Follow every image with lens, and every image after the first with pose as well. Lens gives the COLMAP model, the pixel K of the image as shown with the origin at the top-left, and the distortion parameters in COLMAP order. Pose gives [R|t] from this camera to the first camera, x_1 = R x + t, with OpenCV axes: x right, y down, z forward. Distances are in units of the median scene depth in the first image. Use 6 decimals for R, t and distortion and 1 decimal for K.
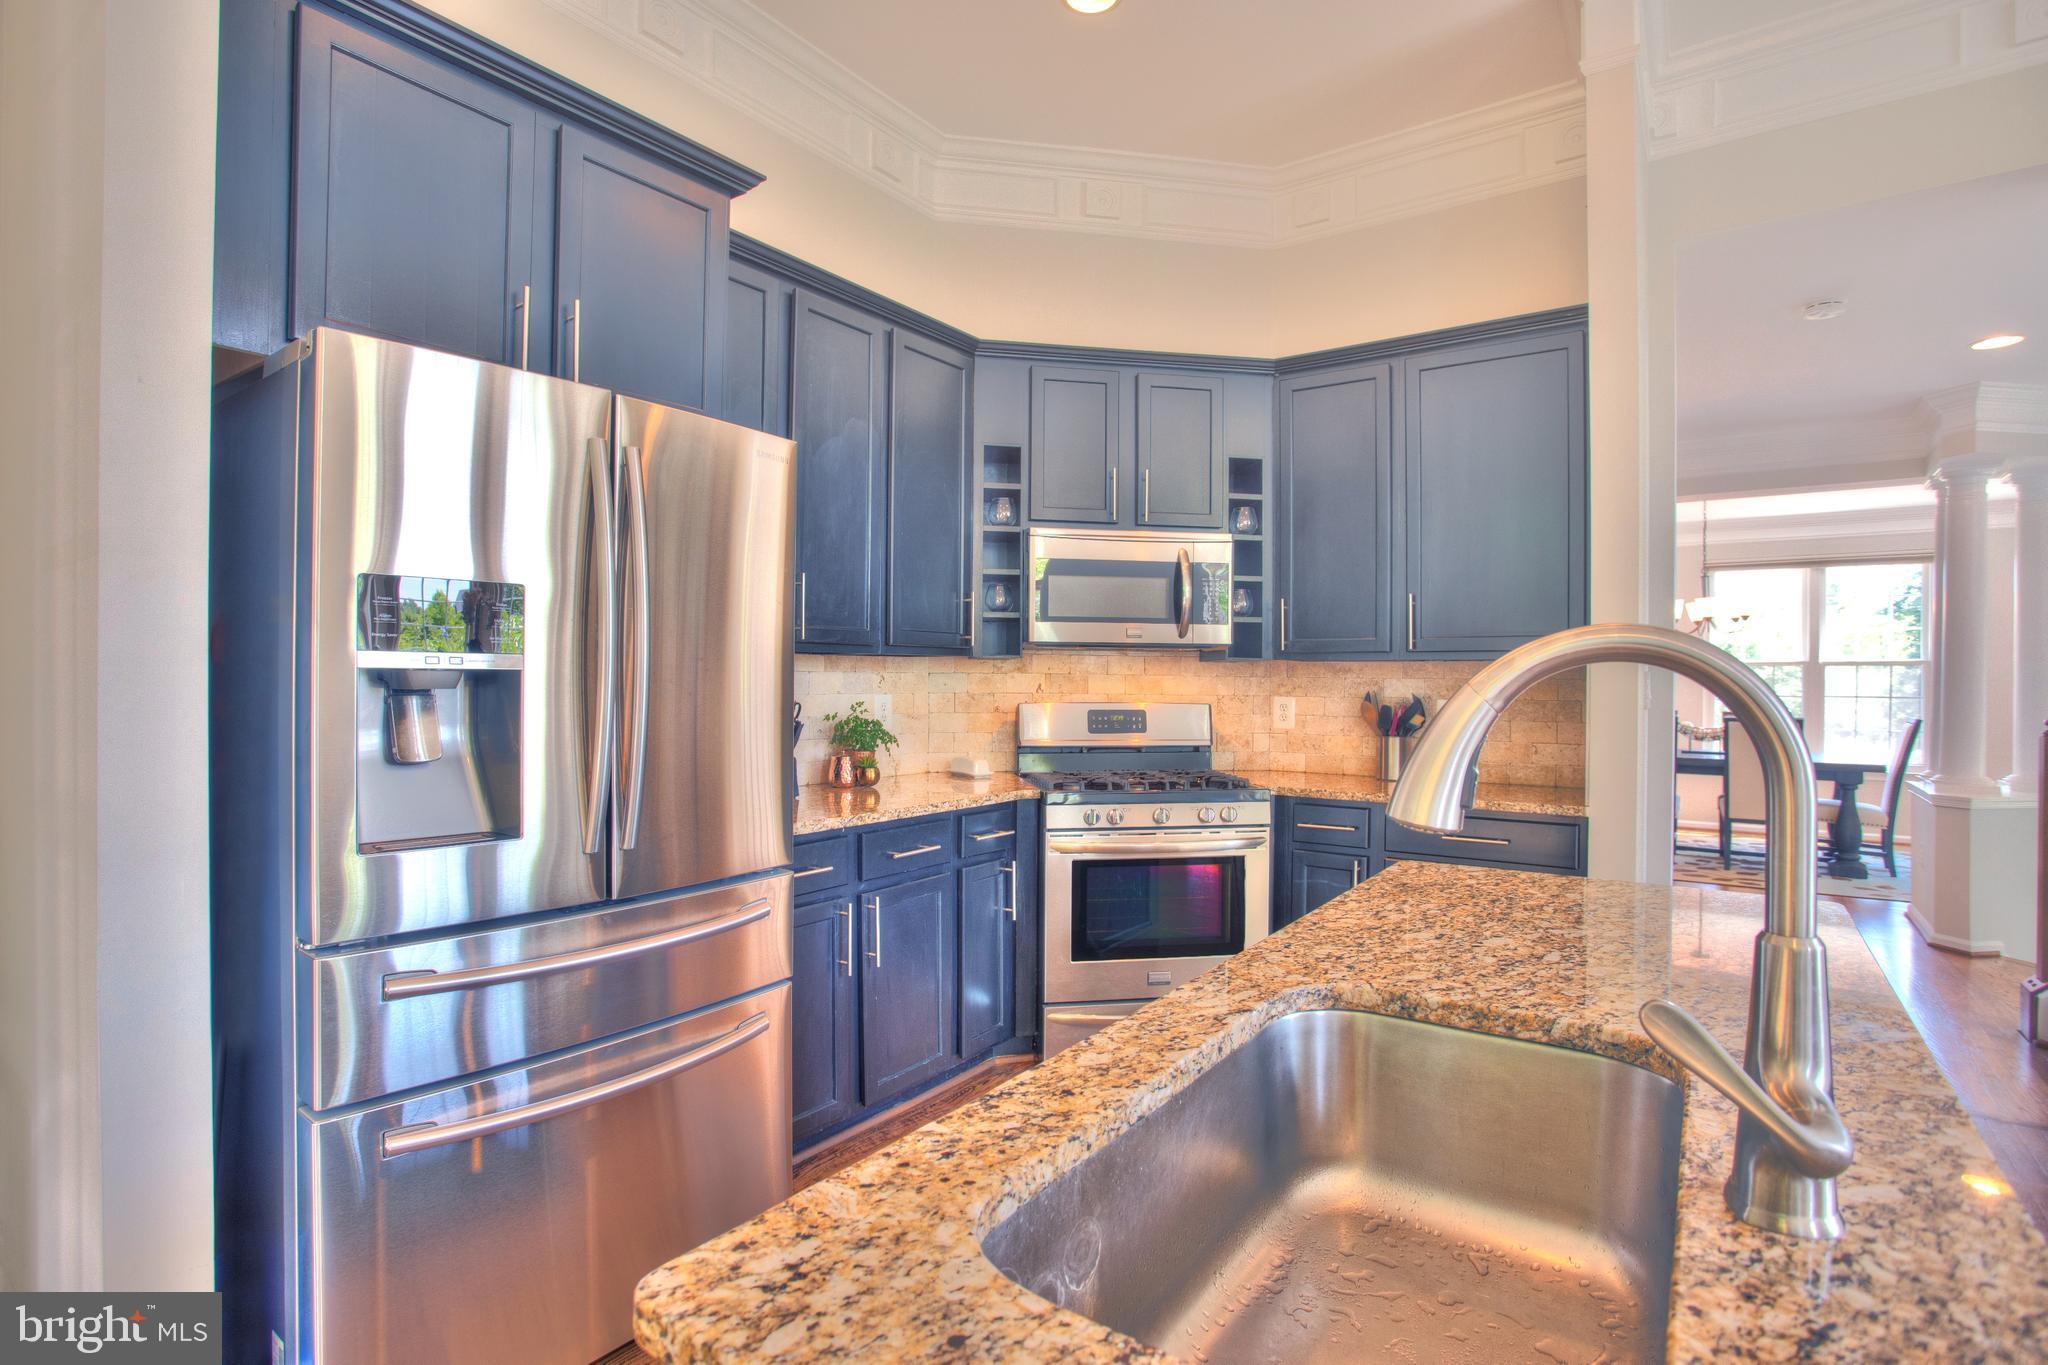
lens RADIAL K [[1004.6, 0, 1013.1], [0, 1004.6, 680.0], [0, 0, 1]] dist [-0.073941, 0.032454]
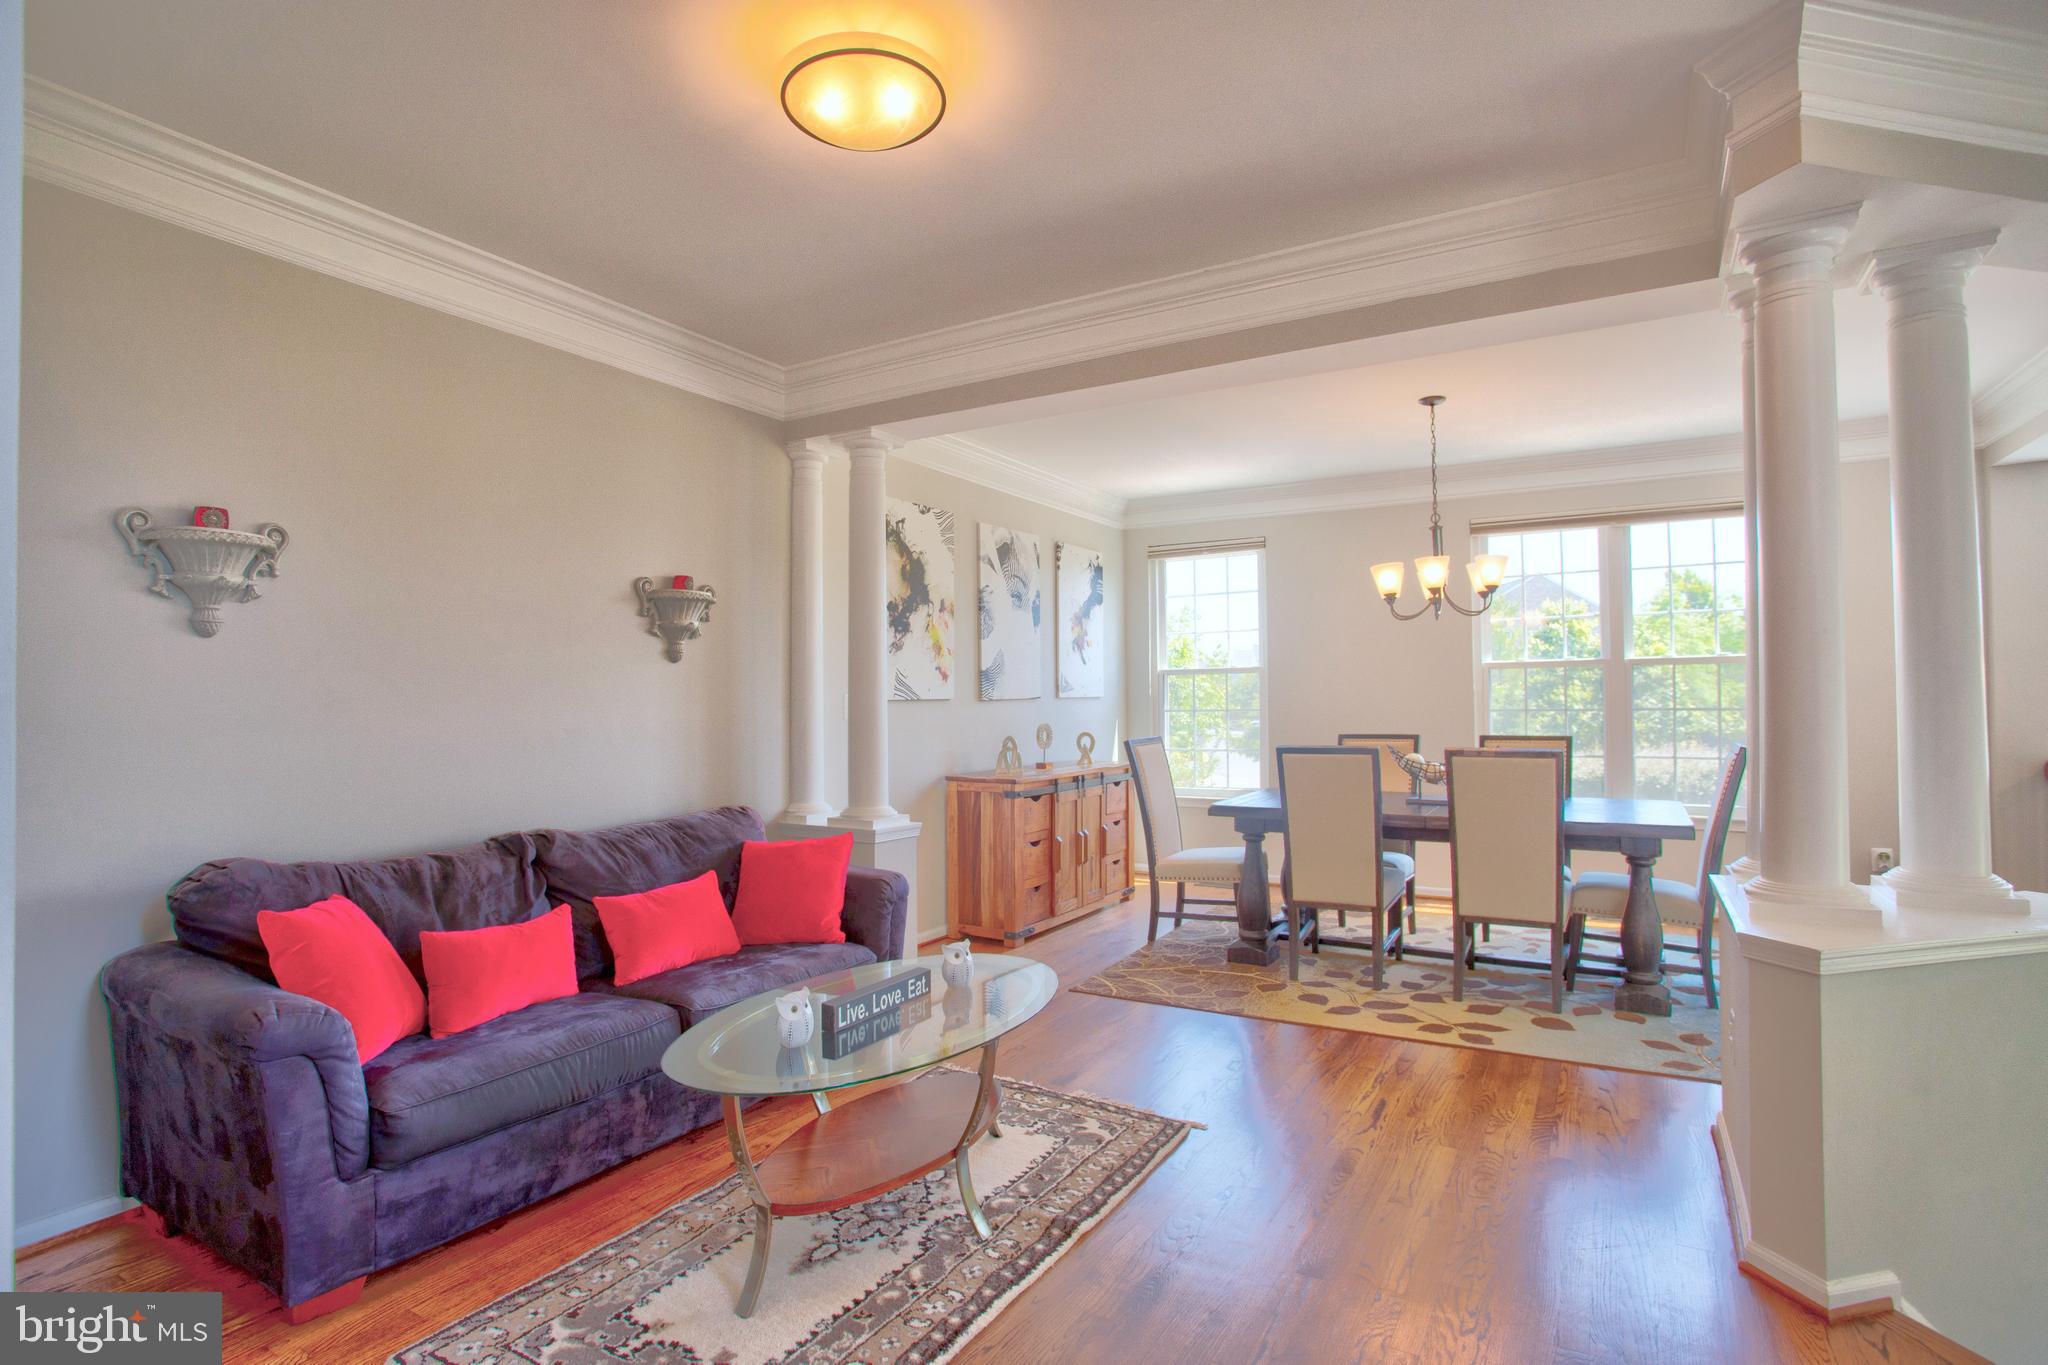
lens RADIAL K [[1004.6, 0, 1013.1], [0, 1004.6, 680.0], [0, 0, 1]] dist [-0.073941, 0.032454]
pose [[0.995463, -0.009513, 0.094674, 0.913350], [0.011100, 0.999806, -0.016249, 0.011543], [-0.094501, 0.017226, 0.995376, 0.940334]]
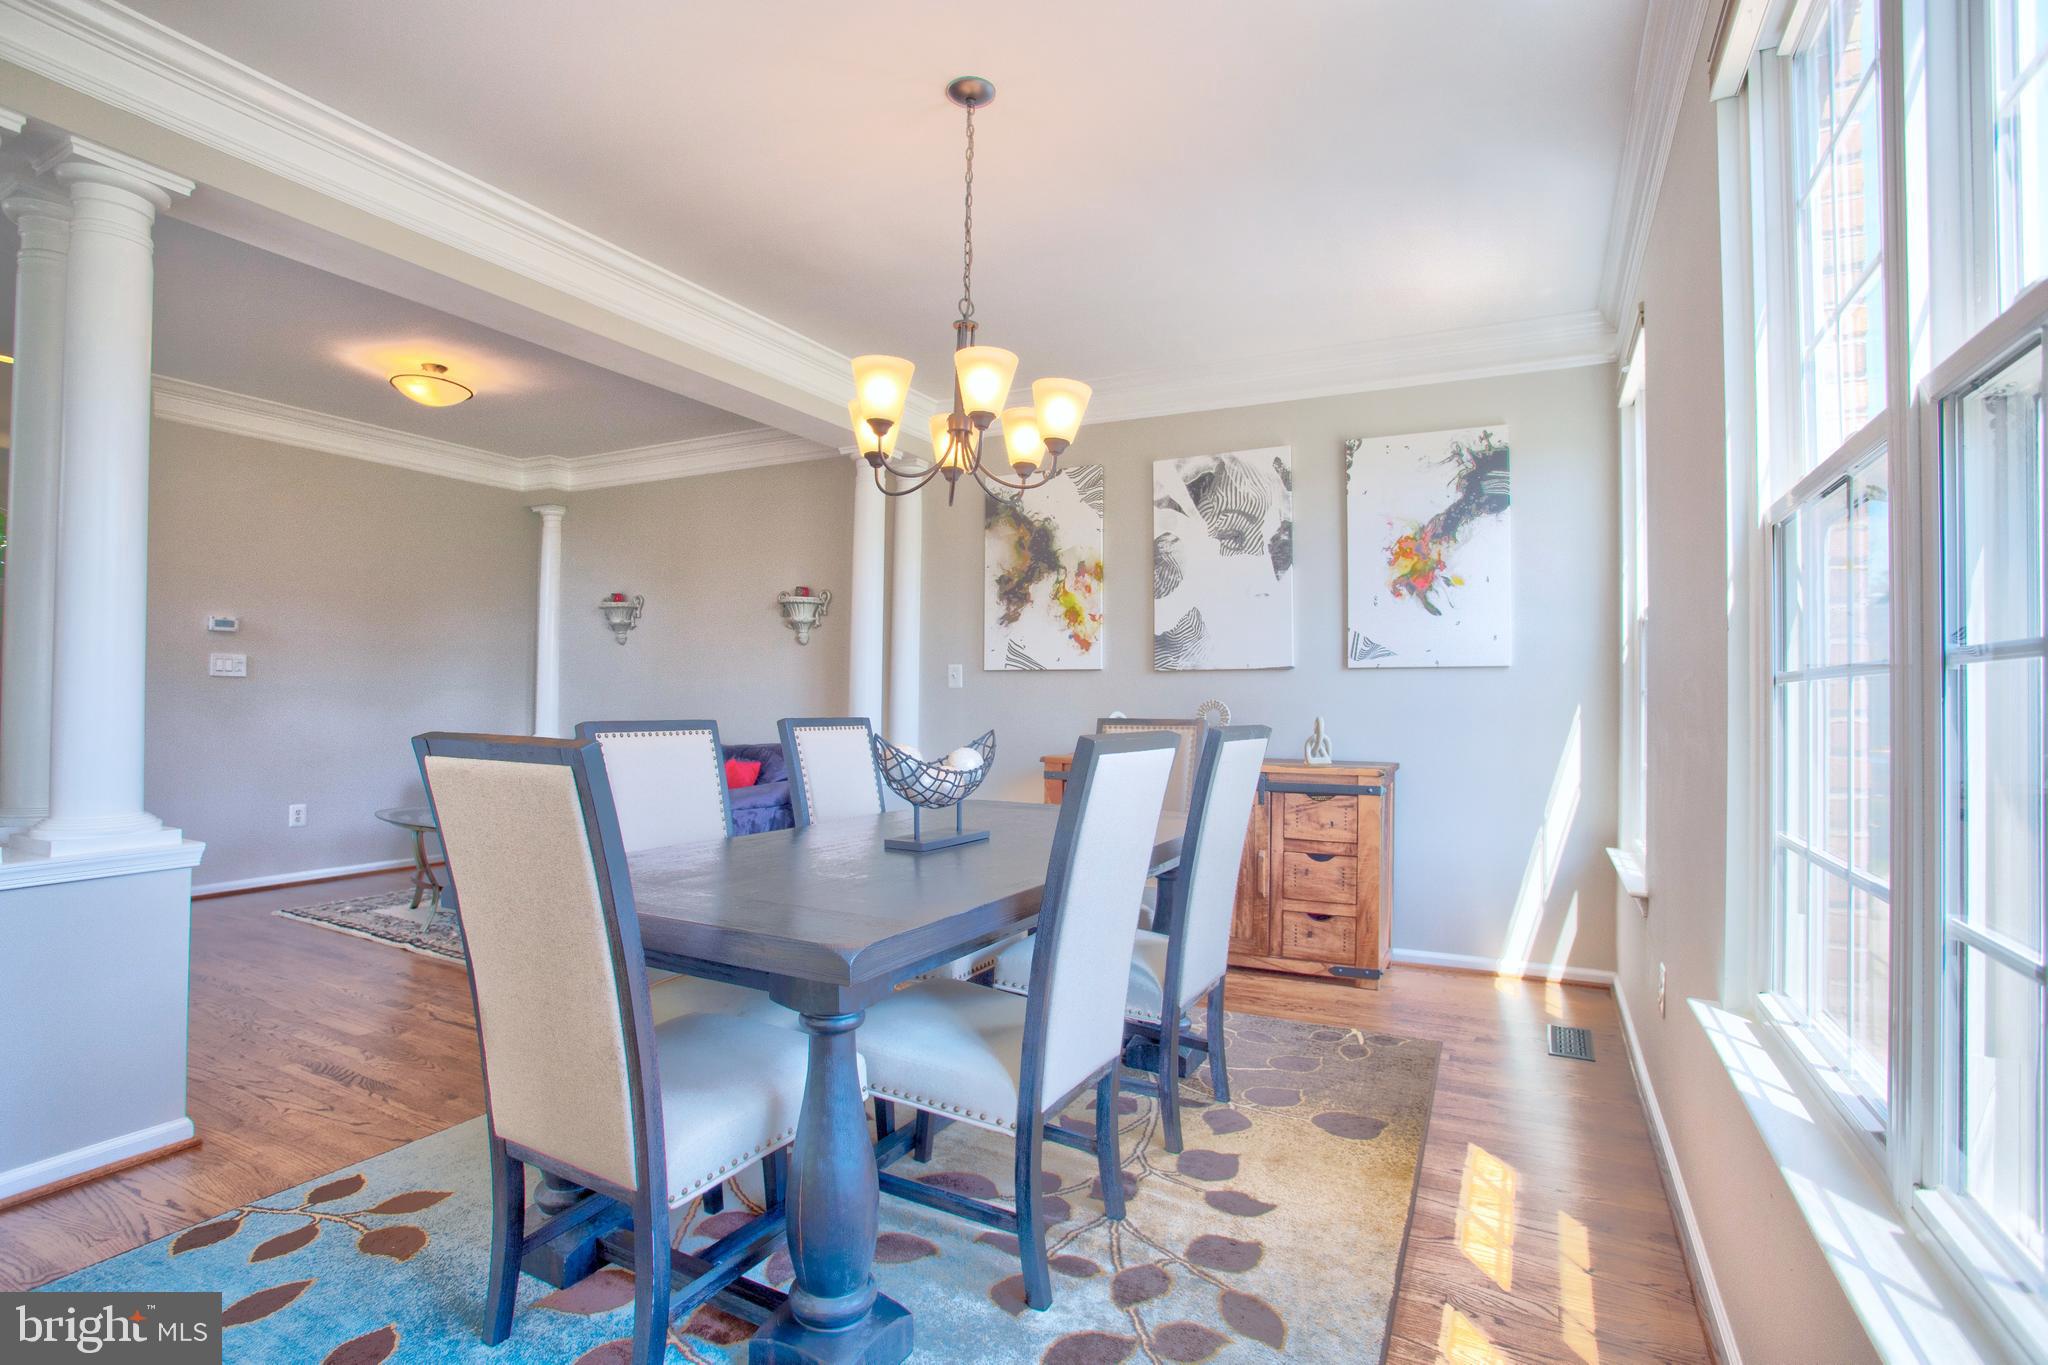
lens RADIAL K [[1004.6, 0, 1013.1], [0, 1004.6, 680.0], [0, 0, 1]] dist [-0.073941, 0.032454]
pose [[0.152069, -0.015381, -0.988250, 2.697371], [-0.008631, 0.999820, -0.016889, 0.065547], [0.988332, 0.011098, 0.151909, 2.465584]]
